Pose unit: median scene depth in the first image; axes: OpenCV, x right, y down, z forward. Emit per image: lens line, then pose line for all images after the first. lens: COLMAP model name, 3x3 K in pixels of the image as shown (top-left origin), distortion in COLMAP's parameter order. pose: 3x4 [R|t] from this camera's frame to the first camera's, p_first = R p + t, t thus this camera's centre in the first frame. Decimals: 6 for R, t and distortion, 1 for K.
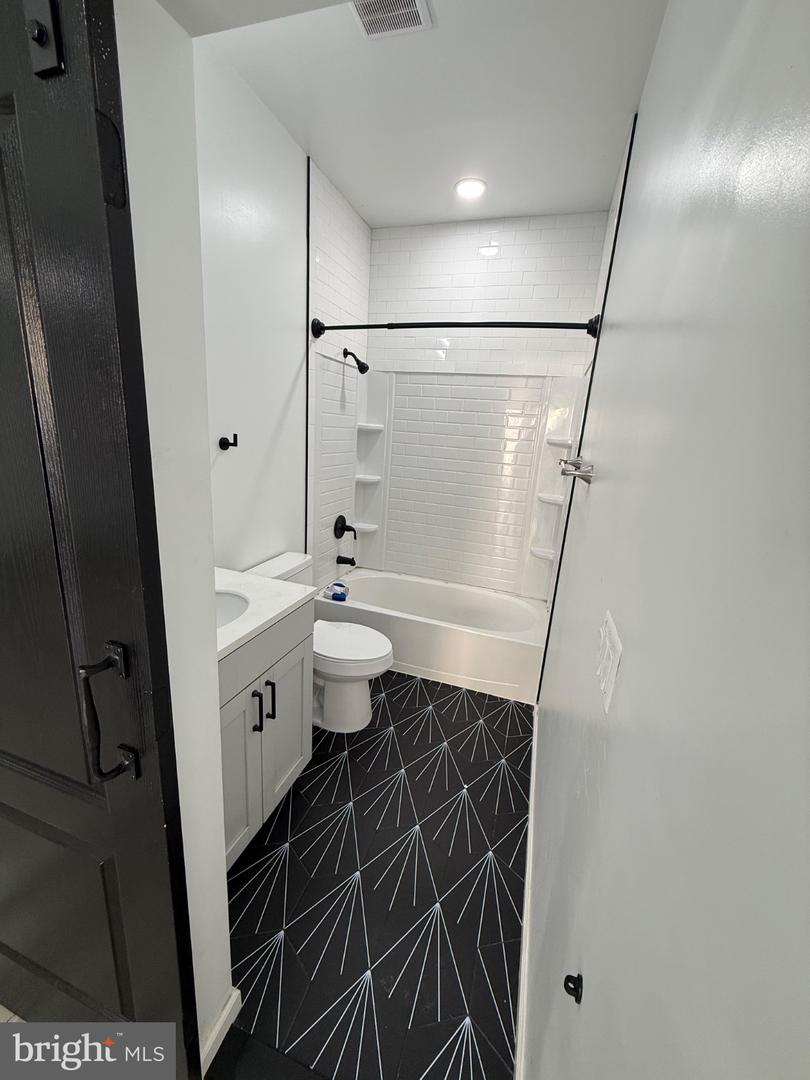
lens RADIAL K [[430.5, 0, 405.0], [0, 430.5, 540.0], [0, 0, 1]] dist [0.002706, -0.000256]
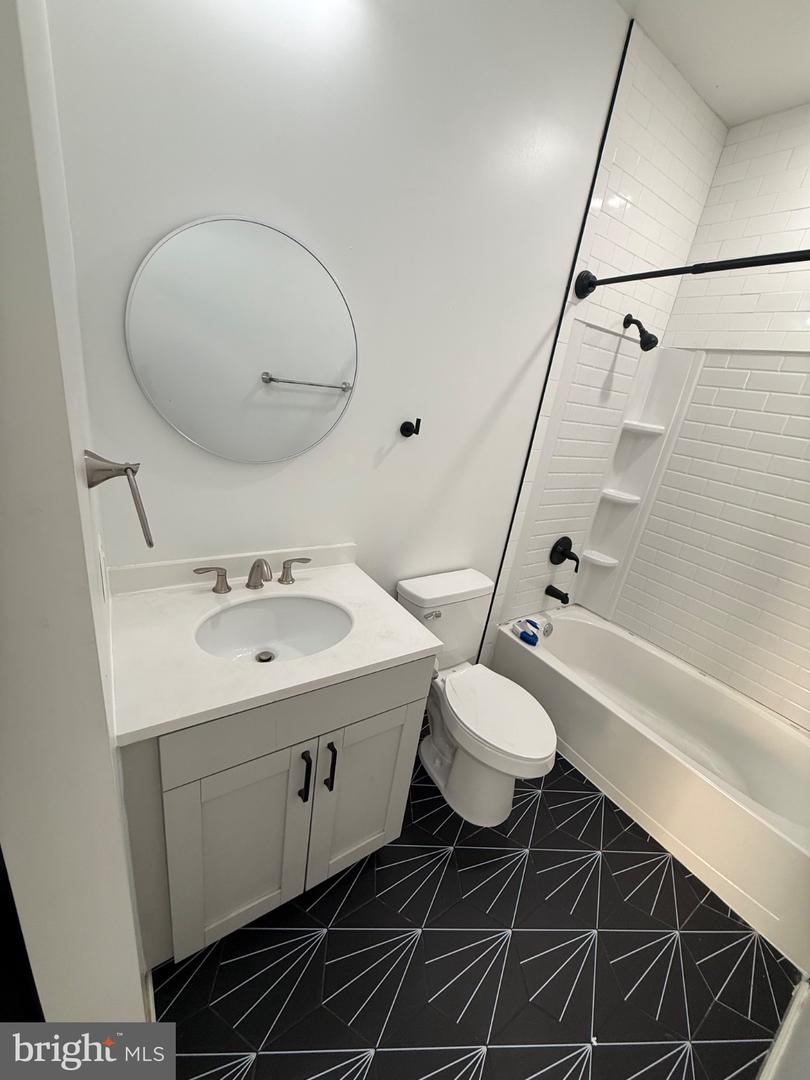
lens RADIAL K [[430.5, 0, 405.0], [0, 430.5, 540.0], [0, 0, 1]] dist [0.002706, -0.000256]
pose [[0.789217, 0.256369, -0.558042, 0.061581], [-0.240073, 0.965180, 0.103886, -0.068724], [0.565244, 0.051982, 0.823284, 0.219246]]
